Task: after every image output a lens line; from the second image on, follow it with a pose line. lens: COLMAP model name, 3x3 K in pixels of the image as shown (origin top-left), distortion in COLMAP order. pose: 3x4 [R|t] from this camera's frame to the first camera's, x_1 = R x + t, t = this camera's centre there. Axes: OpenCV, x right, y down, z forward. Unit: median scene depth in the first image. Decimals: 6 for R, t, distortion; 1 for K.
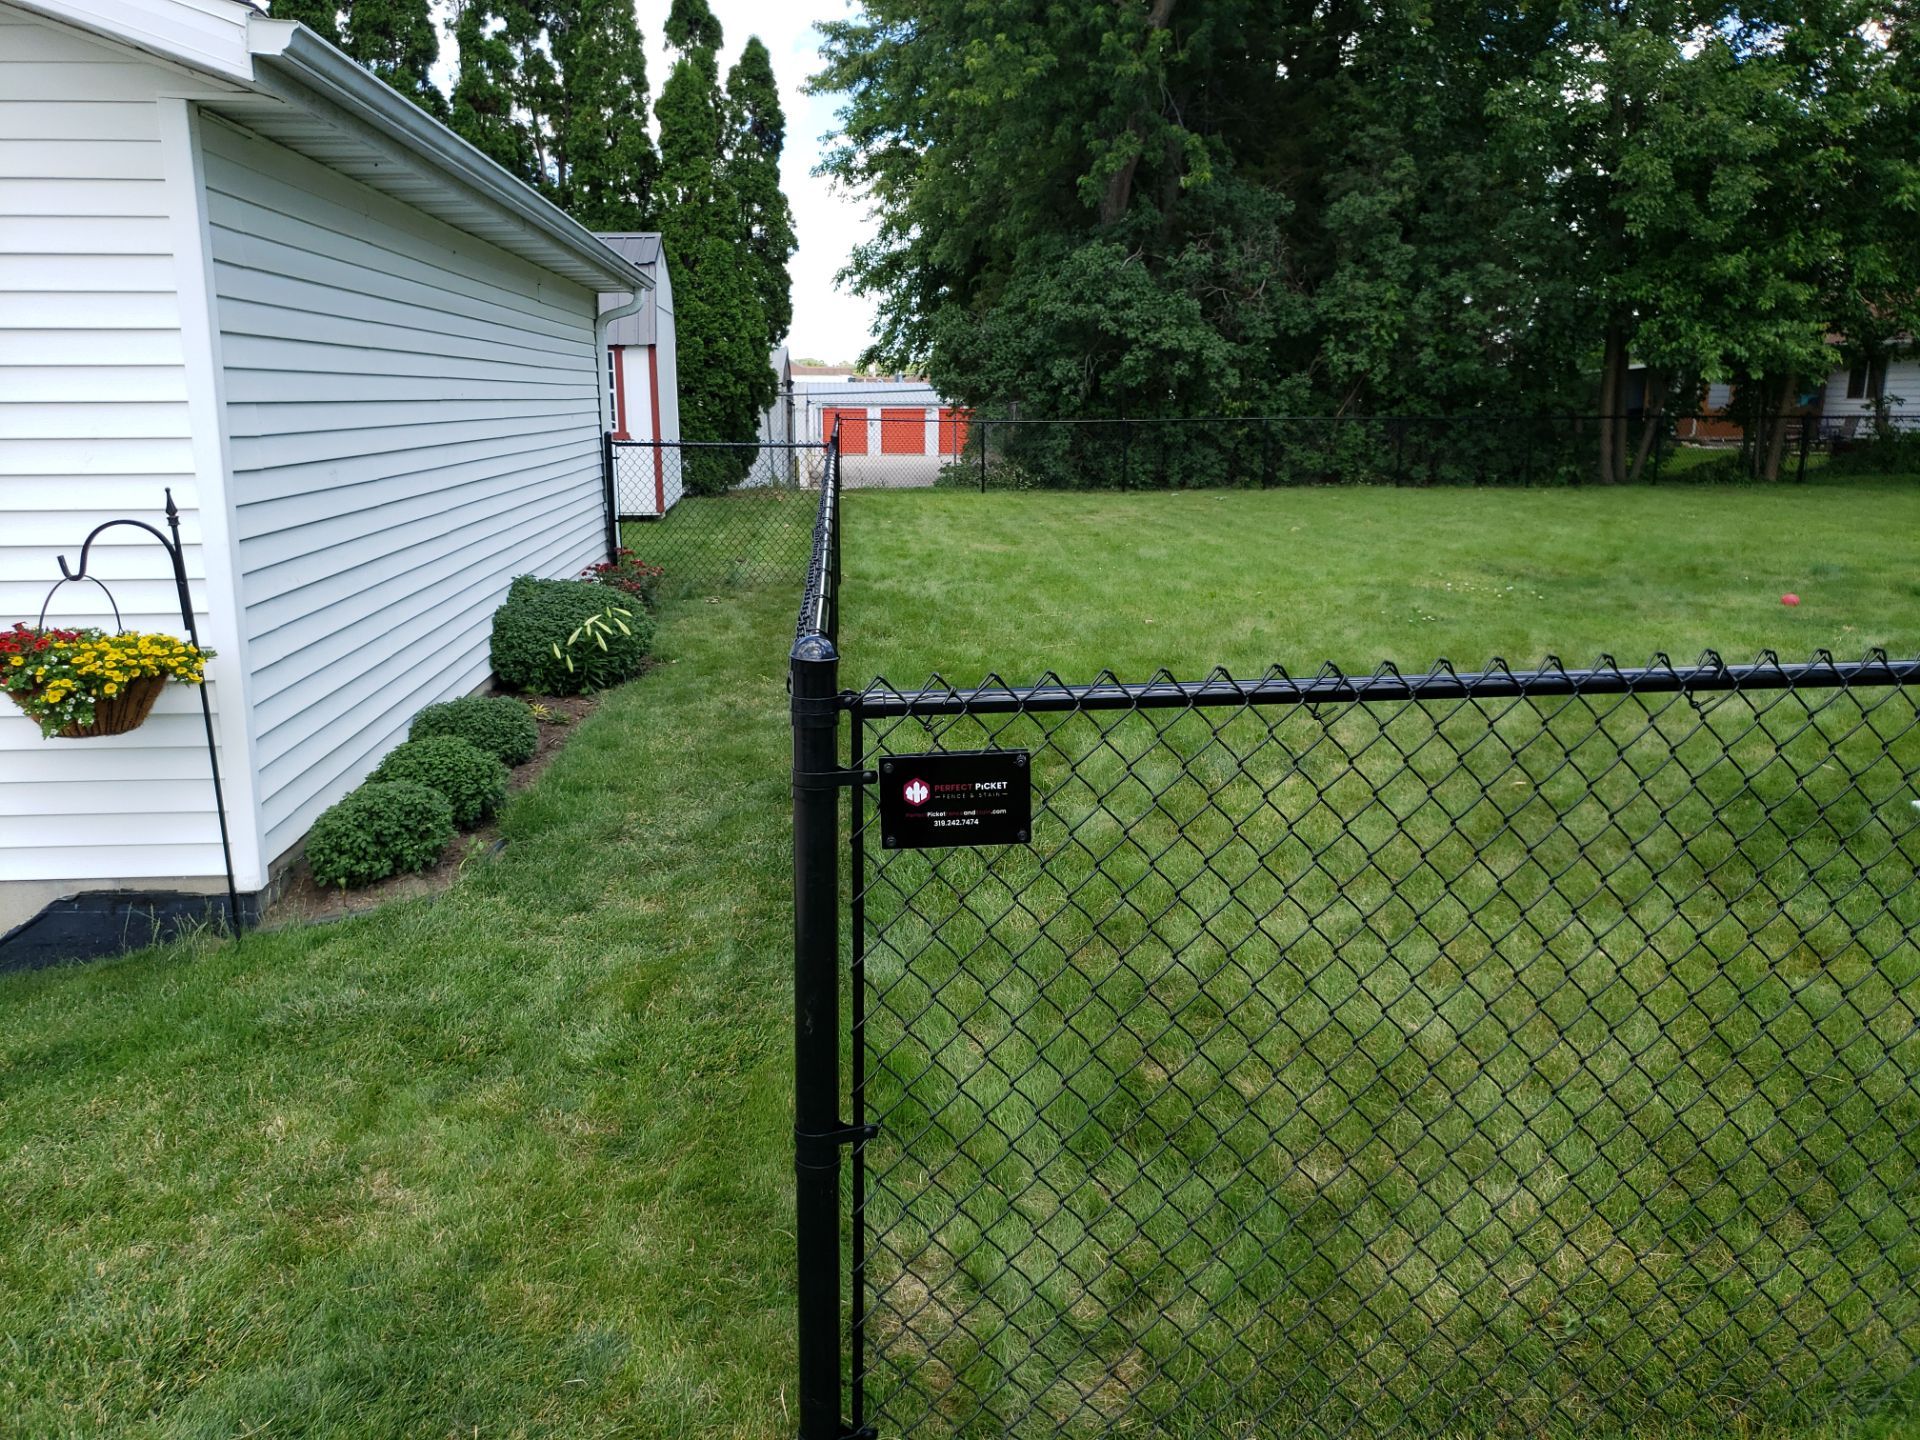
lens RADIAL K [[1509.5, 0, 962.9], [0, 1509.5, 649.1], [0, 0, 1]] dist [-0.056369, 0.116446]
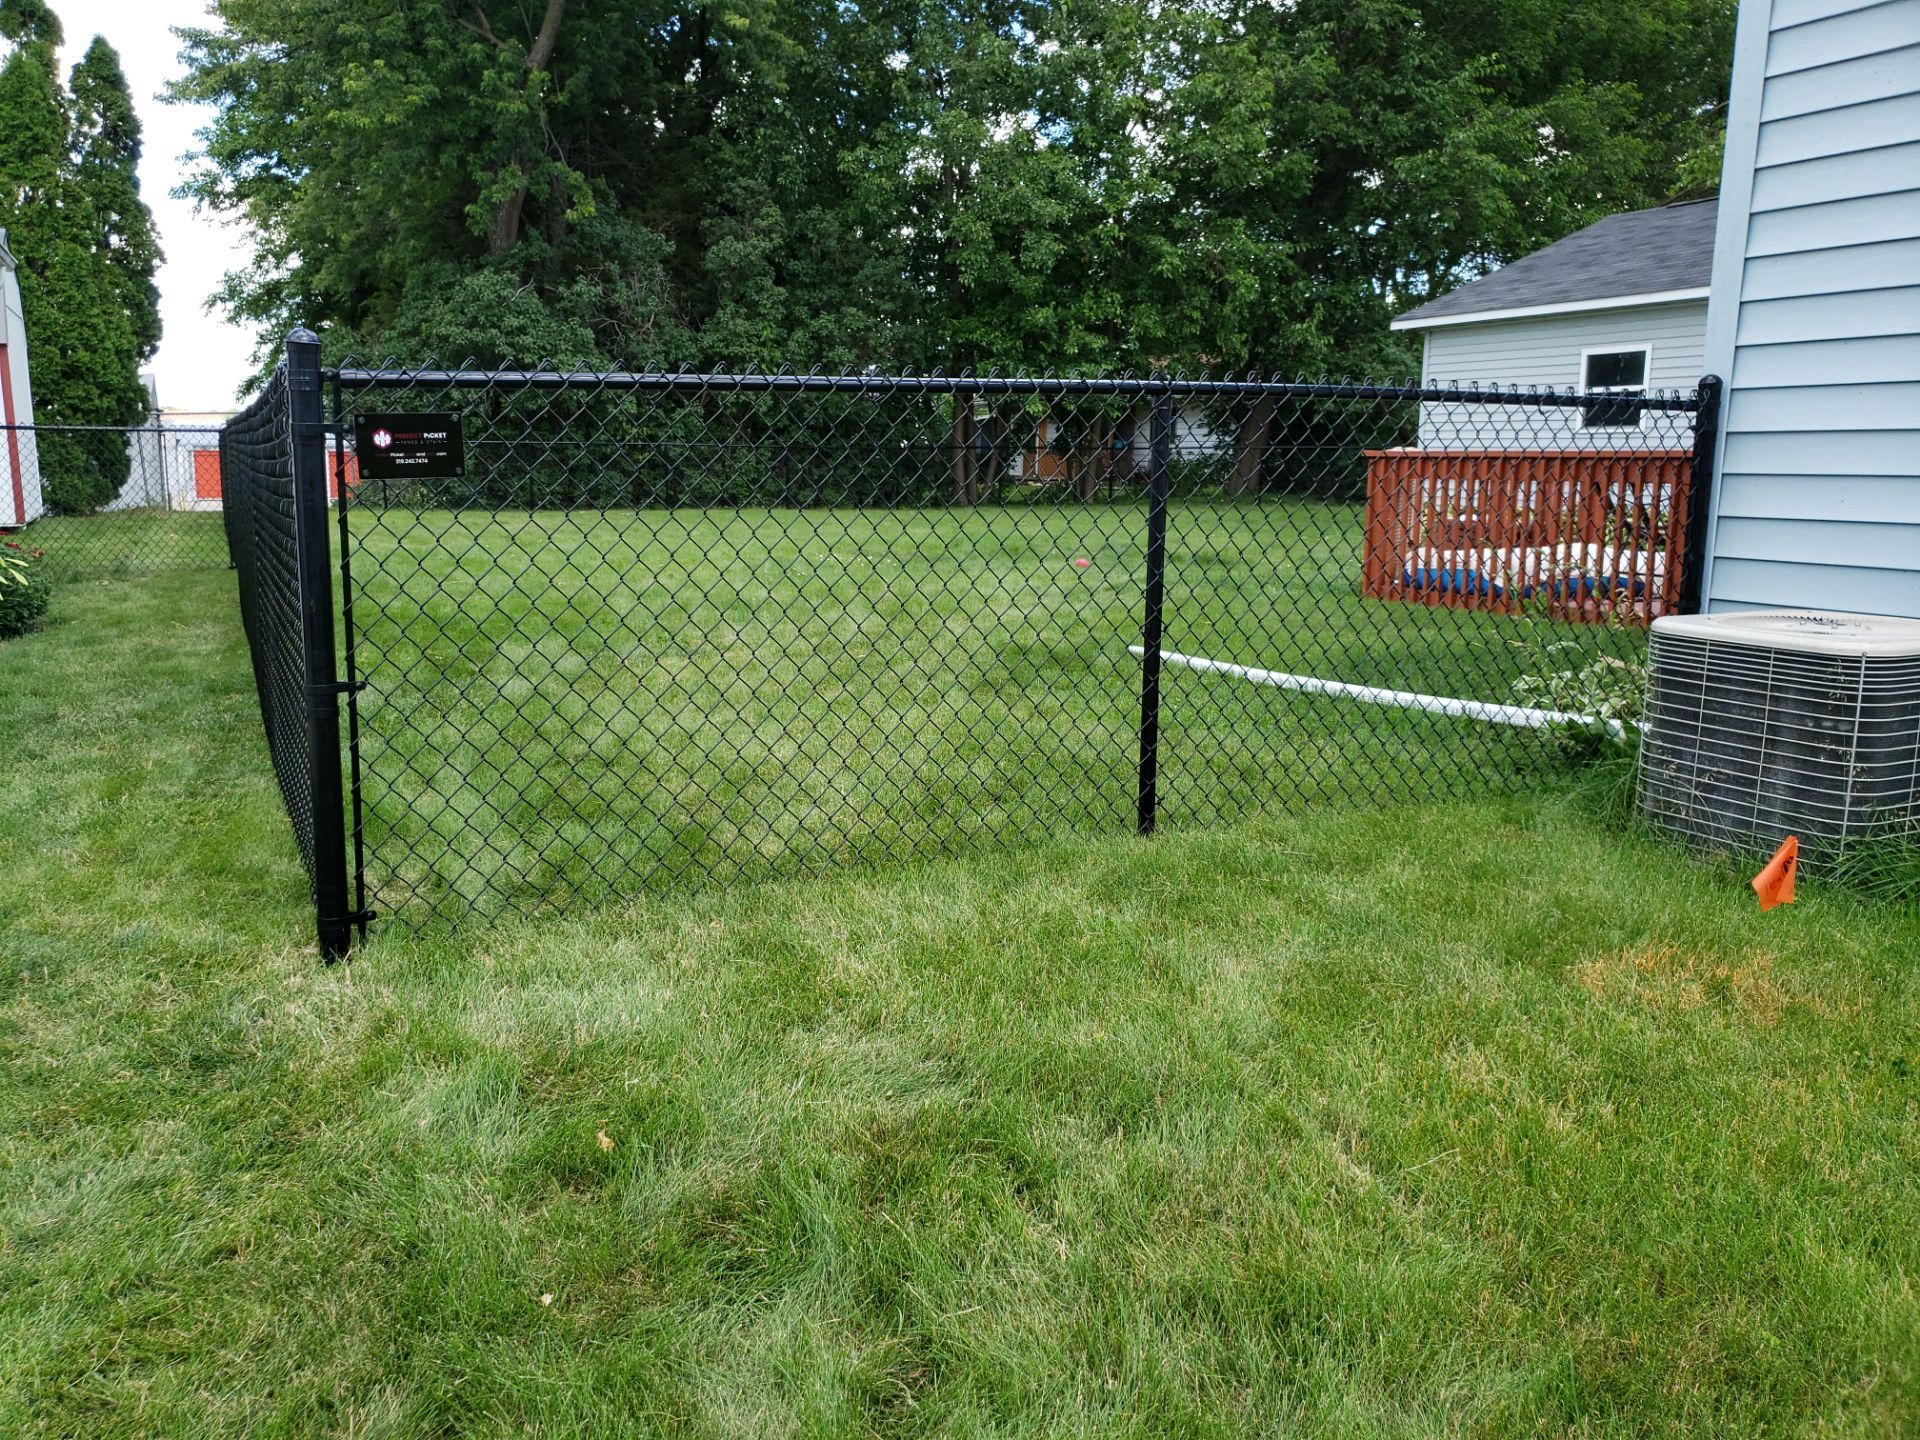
lens RADIAL K [[1527.0, 0, 960.0], [0, 1527.0, 720.0], [0, 0, 1]] dist [0.041068, -0.046497]
pose [[0.929931, -0.053795, 0.363779, -0.010967], [0.060990, 0.998104, -0.008309, 0.068661], [-0.362642, 0.029914, 0.931448, -0.099618]]
